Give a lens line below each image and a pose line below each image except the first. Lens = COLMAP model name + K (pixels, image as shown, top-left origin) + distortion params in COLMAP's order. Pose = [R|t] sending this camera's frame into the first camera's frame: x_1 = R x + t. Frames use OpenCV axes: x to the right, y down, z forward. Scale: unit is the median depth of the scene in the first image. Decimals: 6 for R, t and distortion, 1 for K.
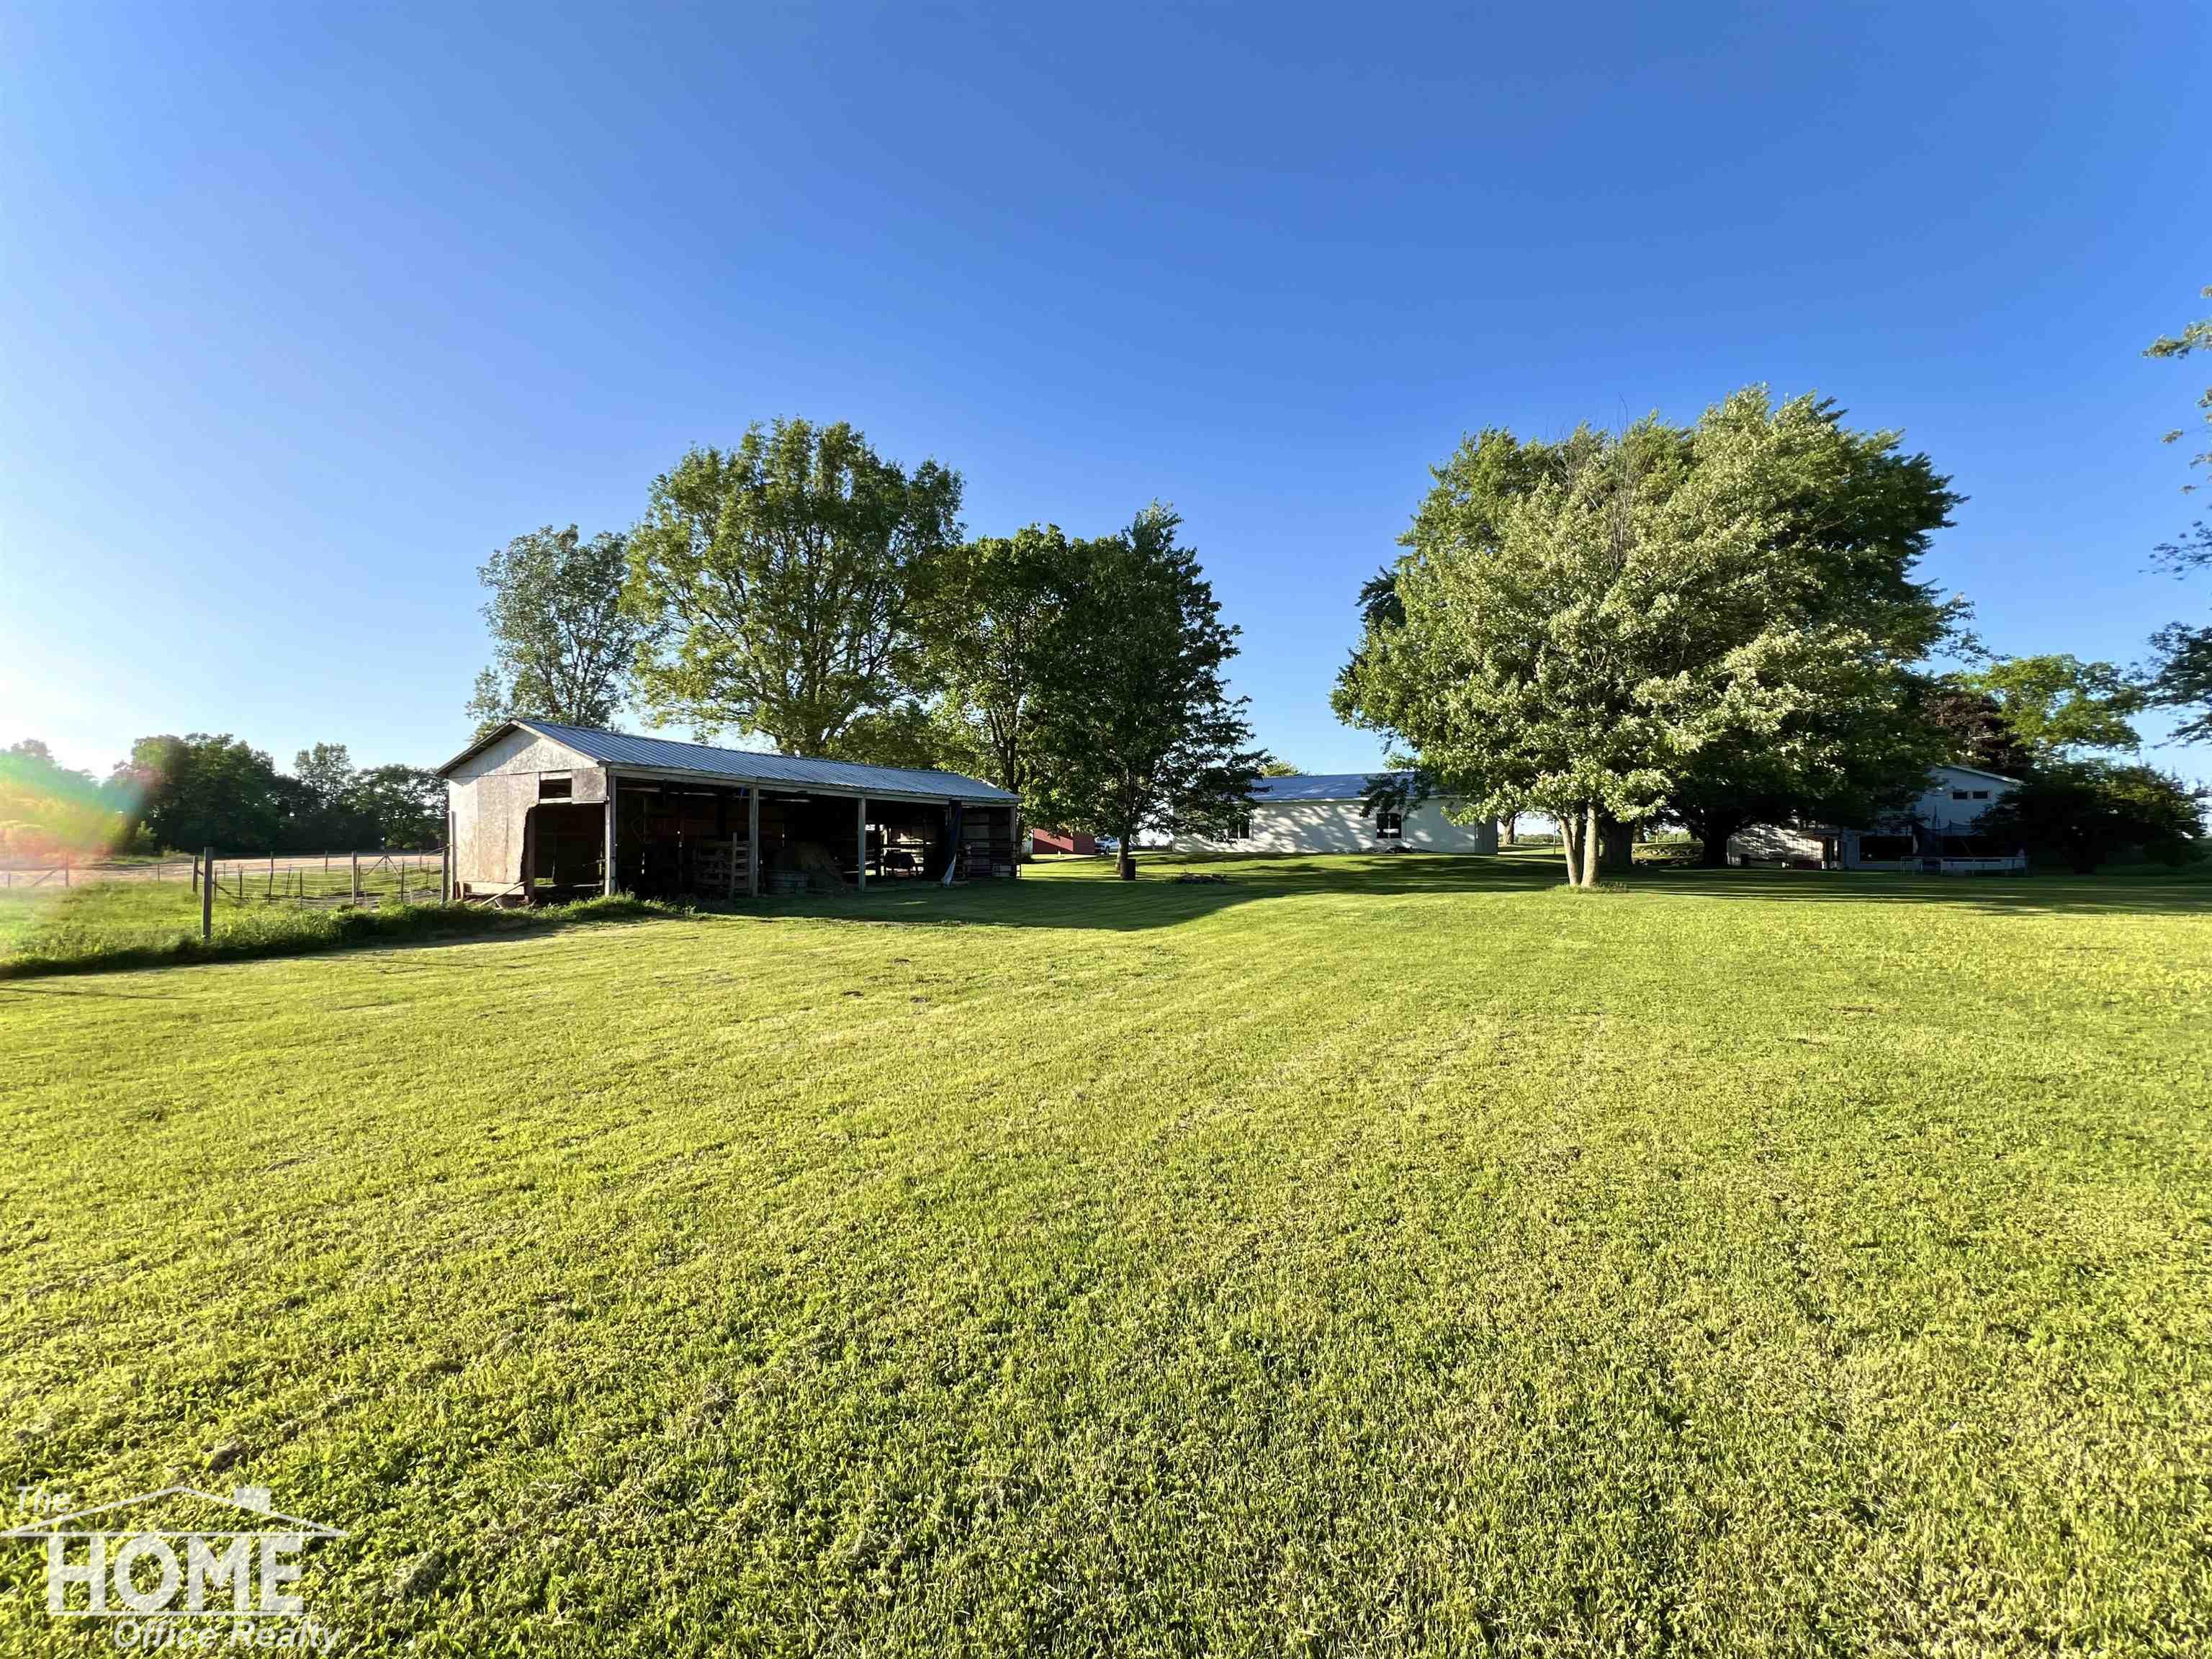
lens RADIAL K [[886.1, 0, 1108.4], [0, 886.1, 832.0], [0, 0, 1]] dist [-0.000385, -0.000381]
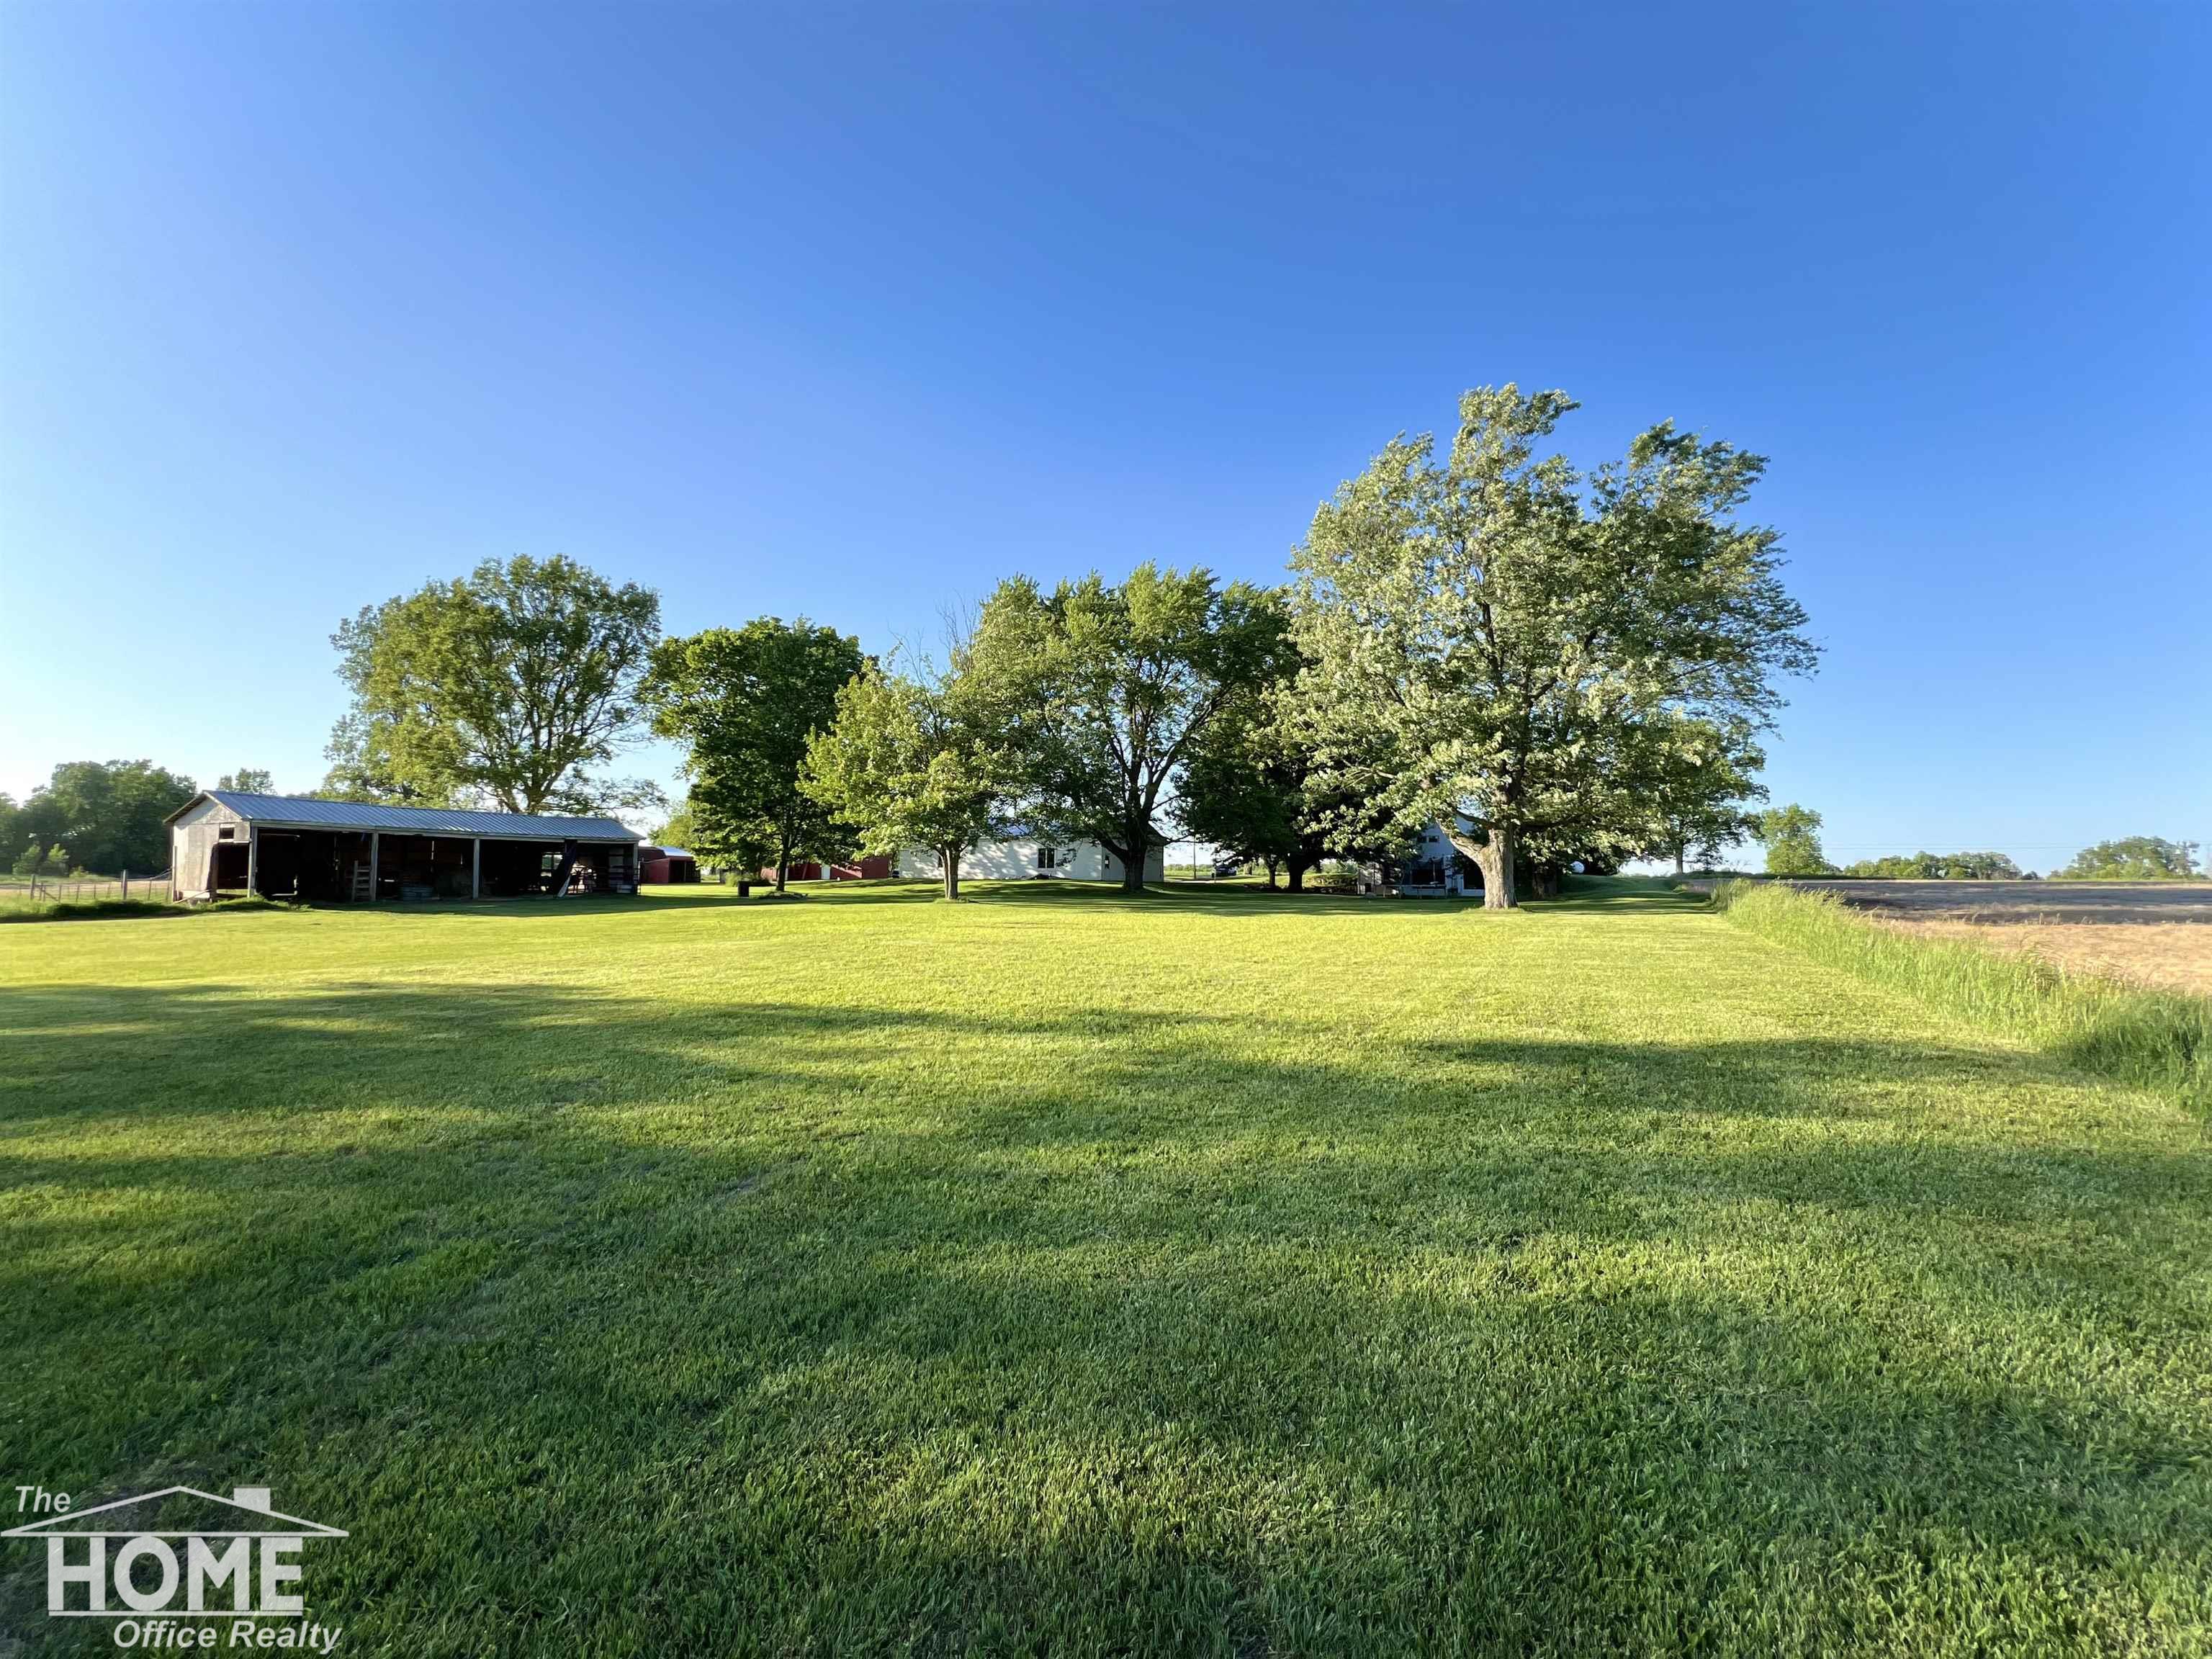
lens RADIAL K [[886.1, 0, 1108.4], [0, 886.1, 832.0], [0, 0, 1]] dist [-0.000385, -0.000381]
pose [[0.999508, 0.009269, 0.029967, 0.443367], [-0.008307, 0.999451, -0.032072, -0.005830], [-0.030248, 0.031807, 0.999036, -0.319421]]
